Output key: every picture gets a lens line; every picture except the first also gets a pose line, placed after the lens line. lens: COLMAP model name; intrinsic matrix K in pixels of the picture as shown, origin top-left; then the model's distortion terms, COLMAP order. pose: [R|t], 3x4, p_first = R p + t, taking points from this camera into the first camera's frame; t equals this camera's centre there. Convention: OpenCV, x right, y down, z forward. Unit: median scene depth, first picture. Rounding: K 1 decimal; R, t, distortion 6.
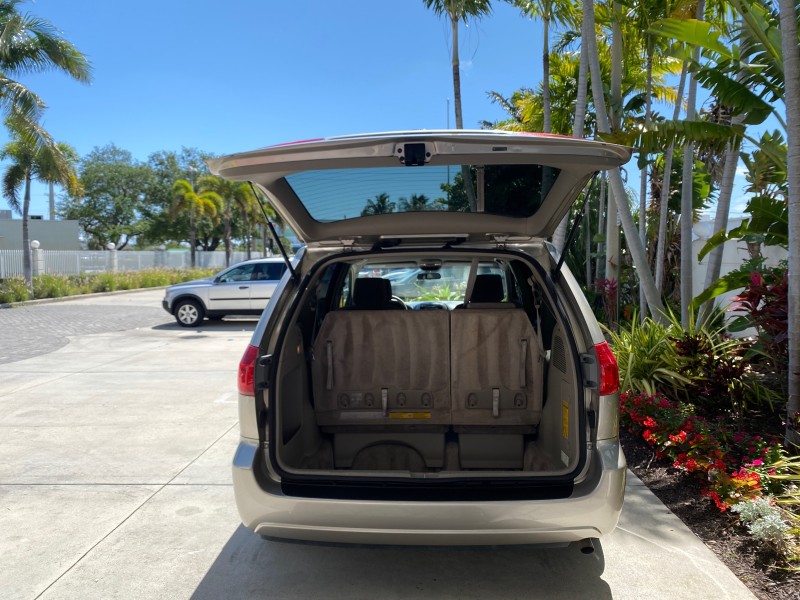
lens RADIAL K [[618.5, 0, 400.3], [0, 618.5, 294.4], [0, 0, 1]] dist [0.013323, -0.016017]
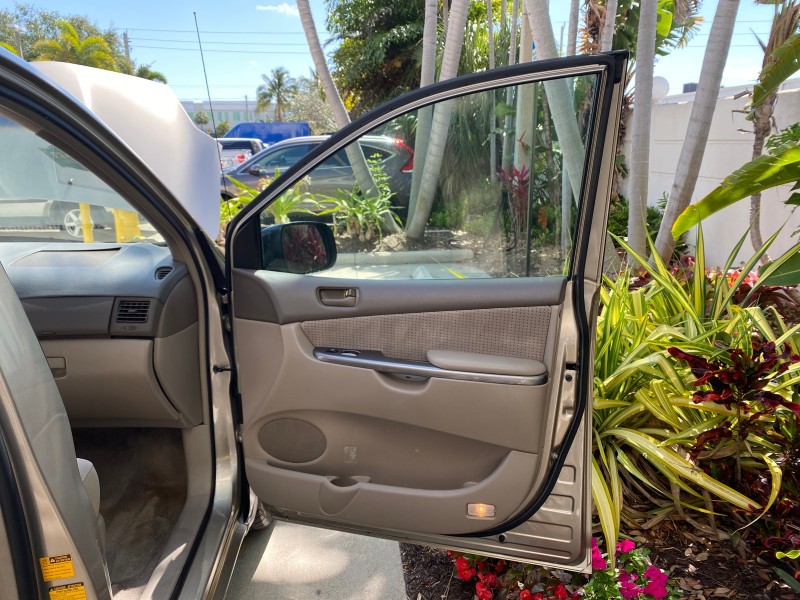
lens RADIAL K [[618.5, 0, 395.9], [0, 618.5, 299.5], [0, 0, 1]] dist [0.013323, -0.016017]
pose [[0.992021, -0.033922, 0.121424, 0.118492], [0.010916, 0.982616, 0.185329, -0.009760], [-0.125600, -0.182525, 0.975146, 0.333249]]
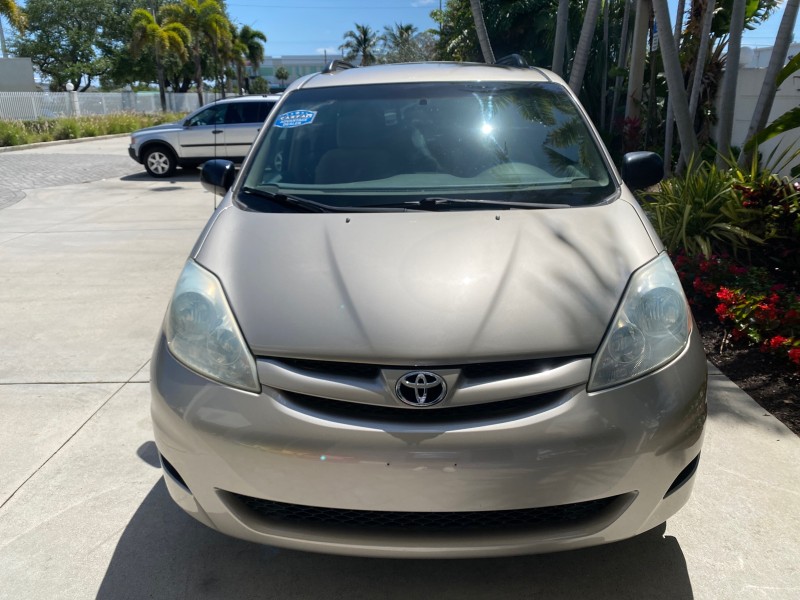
lens RADIAL K [[618.5, 0, 402.4], [0, 618.5, 297.0], [0, 0, 1]] dist [0.013323, -0.016017]
pose [[0.999616, -0.016524, 0.022262, -0.013480], [0.010517, 0.968959, 0.246998, 0.002231], [-0.025652, -0.246669, 0.968760, 0.085031]]
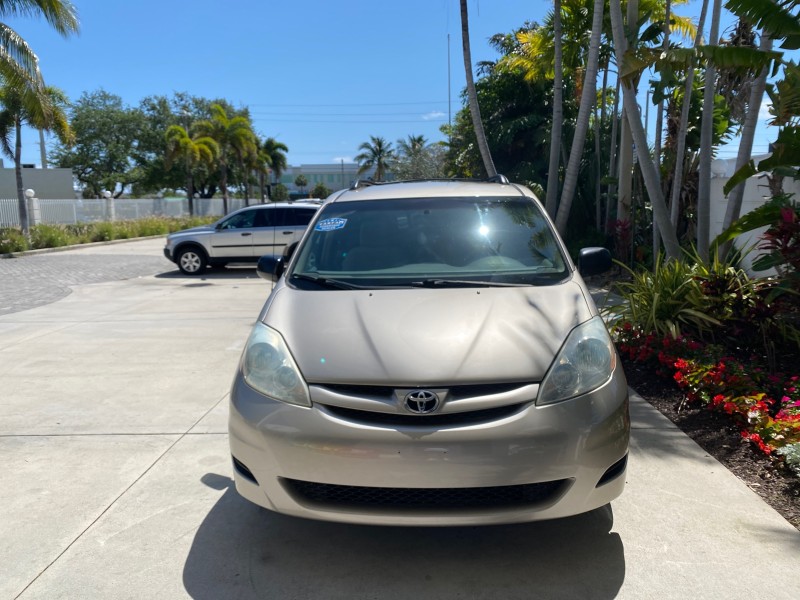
lens RADIAL K [[618.5, 0, 400.1], [0, 618.5, 297.1], [0, 0, 1]] dist [0.013323, -0.016017]
pose [[0.999906, -0.013680, 0.000456, -0.013266], [0.013582, 0.995768, 0.090888, 0.003152], [-0.001698, -0.090873, 0.995861, 0.016999]]
